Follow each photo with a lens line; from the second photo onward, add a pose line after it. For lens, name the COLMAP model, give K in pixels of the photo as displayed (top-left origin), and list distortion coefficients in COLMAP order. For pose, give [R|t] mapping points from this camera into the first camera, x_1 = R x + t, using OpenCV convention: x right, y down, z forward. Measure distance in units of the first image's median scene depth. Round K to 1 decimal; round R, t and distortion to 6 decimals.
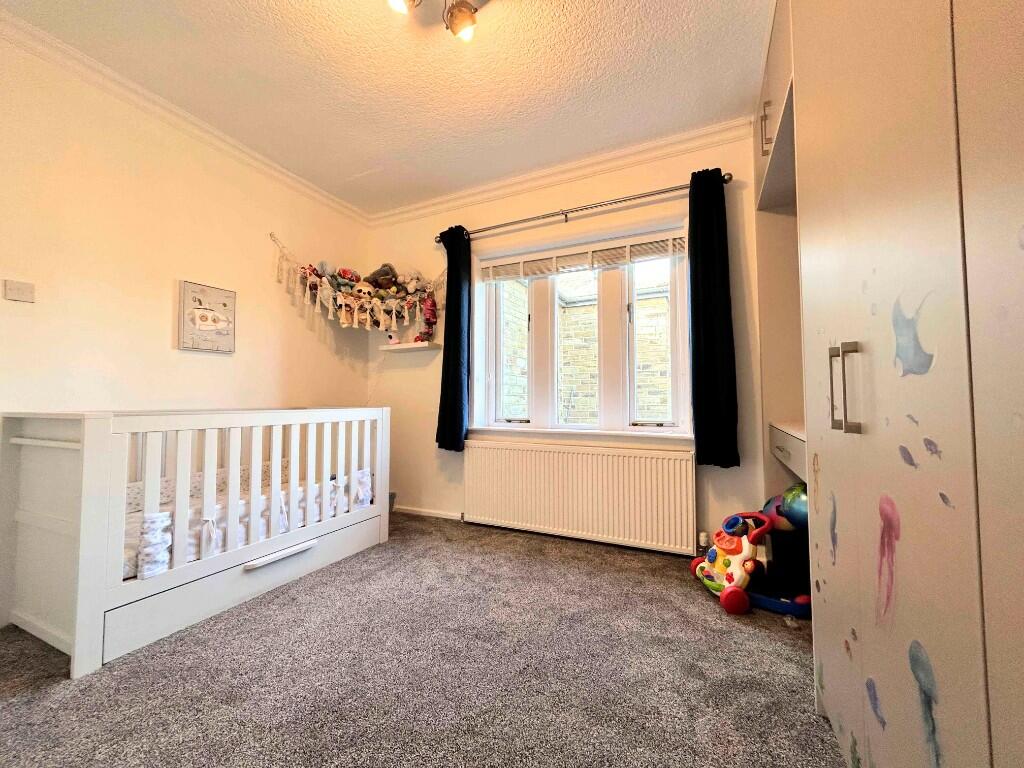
lens RADIAL K [[415.4, 0, 511.0], [0, 415.4, 382.8], [0, 0, 1]] dist [-0.000950, 0.005018]
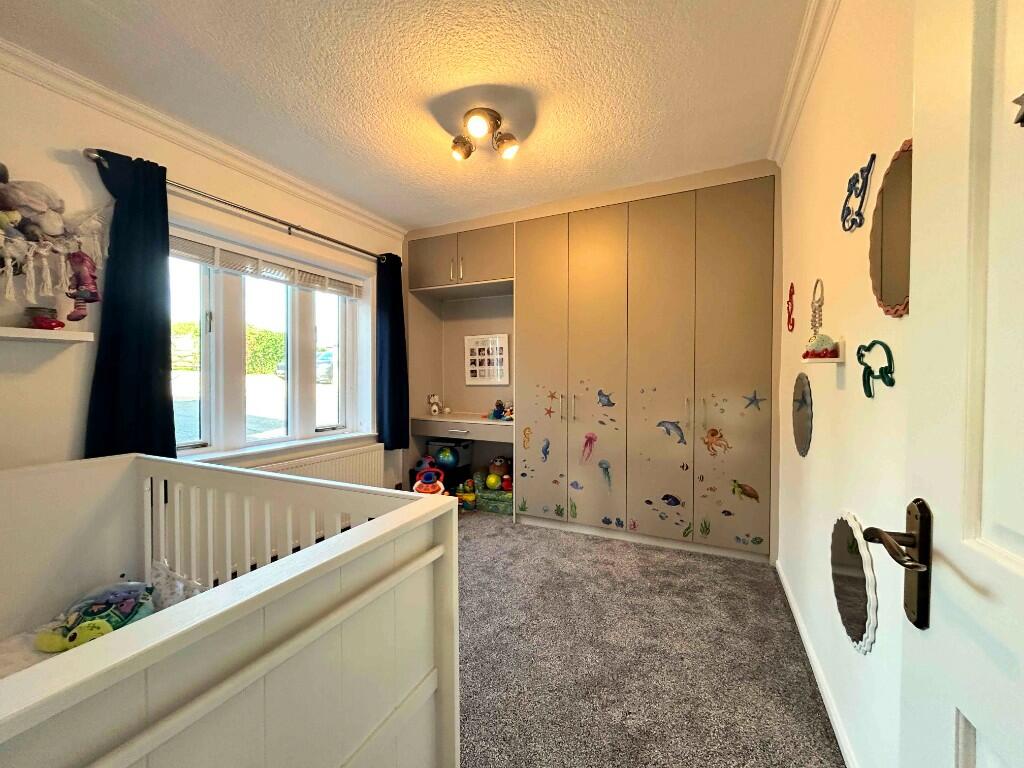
lens RADIAL K [[415.4, 0, 511.0], [0, 415.4, 382.8], [0, 0, 1]] dist [-0.000950, 0.005018]
pose [[0.001571, -0.005088, 0.999986, -0.856753], [-0.031664, 0.999485, 0.005136, -0.056664], [-0.999497, -0.031672, 0.001409, 0.462219]]
